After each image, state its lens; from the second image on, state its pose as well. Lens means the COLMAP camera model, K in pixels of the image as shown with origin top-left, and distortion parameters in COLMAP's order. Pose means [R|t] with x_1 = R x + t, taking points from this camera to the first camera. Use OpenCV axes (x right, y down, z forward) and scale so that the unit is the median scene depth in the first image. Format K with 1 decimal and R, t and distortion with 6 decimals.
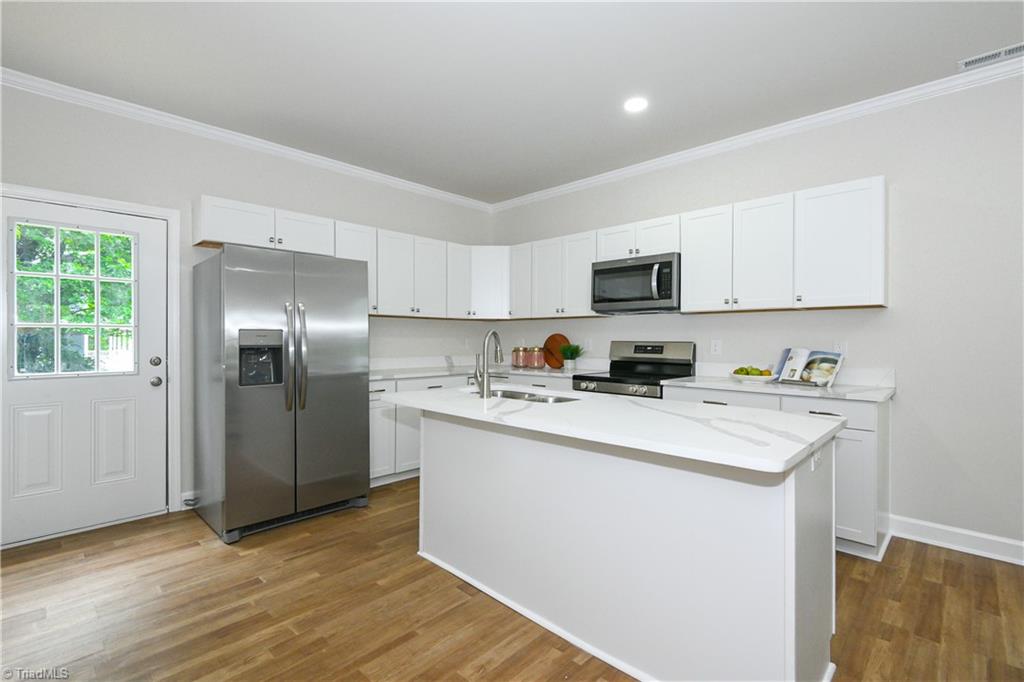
lens RADIAL K [[470.6, 0, 512.0], [0, 470.6, 341.0], [0, 0, 1]] dist [0.001780, -0.000368]
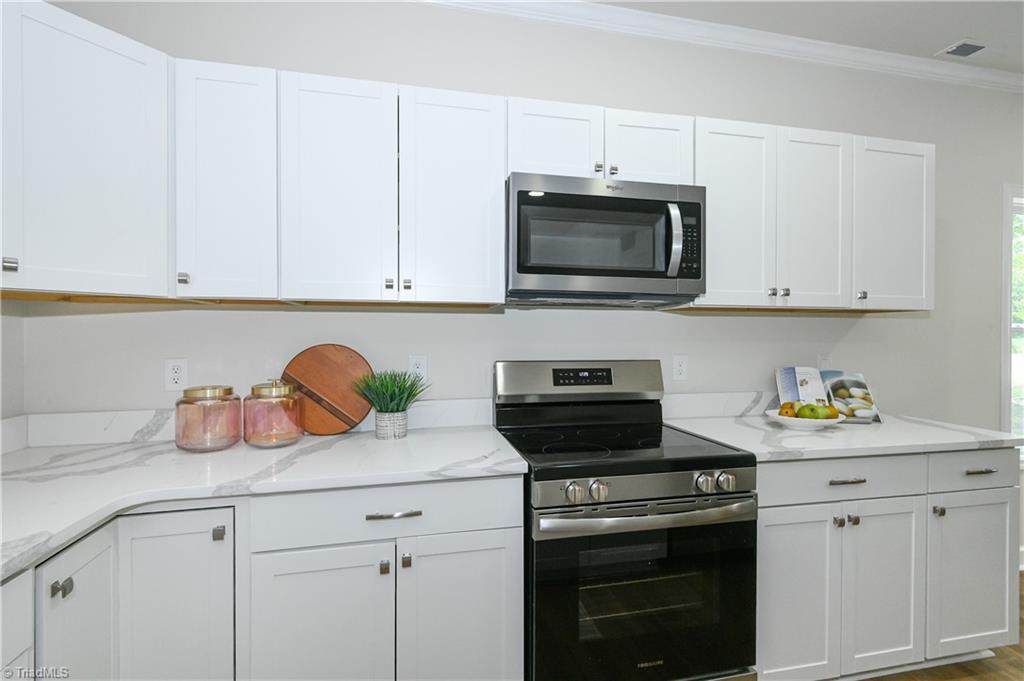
lens RADIAL K [[470.6, 0, 512.0], [0, 470.6, 340.5], [0, 0, 1]] dist [0.001780, -0.000368]
pose [[0.549954, -0.028239, 0.834717, -0.170414], [-0.000029, 0.999428, 0.033830, -0.038154], [-0.835195, -0.018629, 0.549638, 0.808528]]
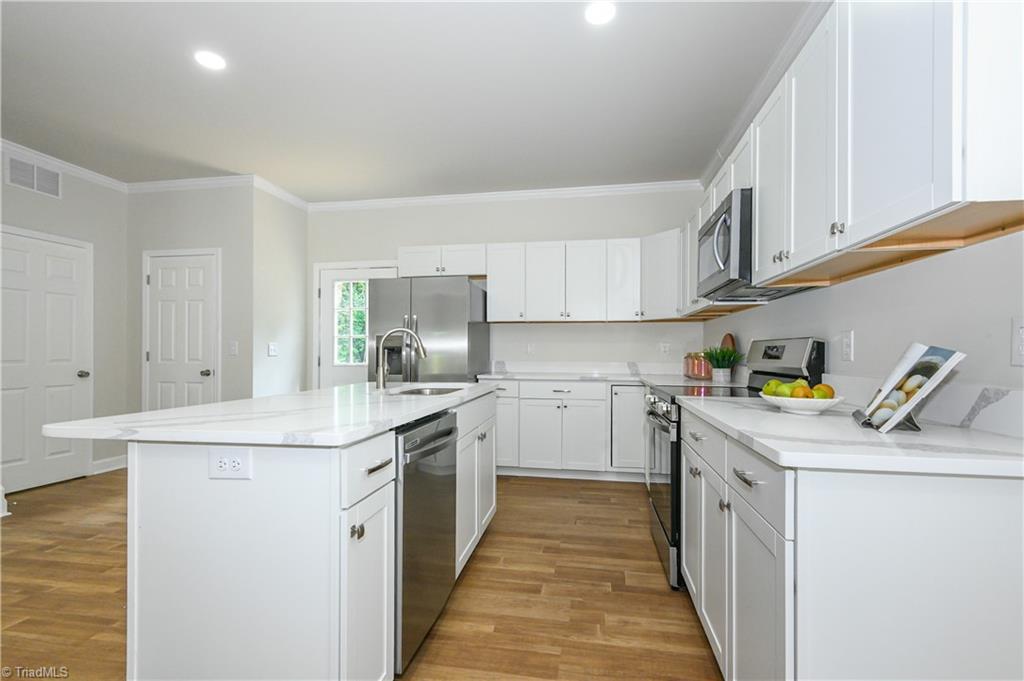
lens RADIAL K [[457.9, 0, 512.1], [0, 457.9, 351.7], [0, 0, 1]] dist [0.001093, 0.000043]
pose [[0.563434, -0.003832, -0.826152, 0.610696], [-0.005238, 0.999953, -0.008210, 0.025109], [0.826144, 0.008953, 0.563387, 0.394159]]
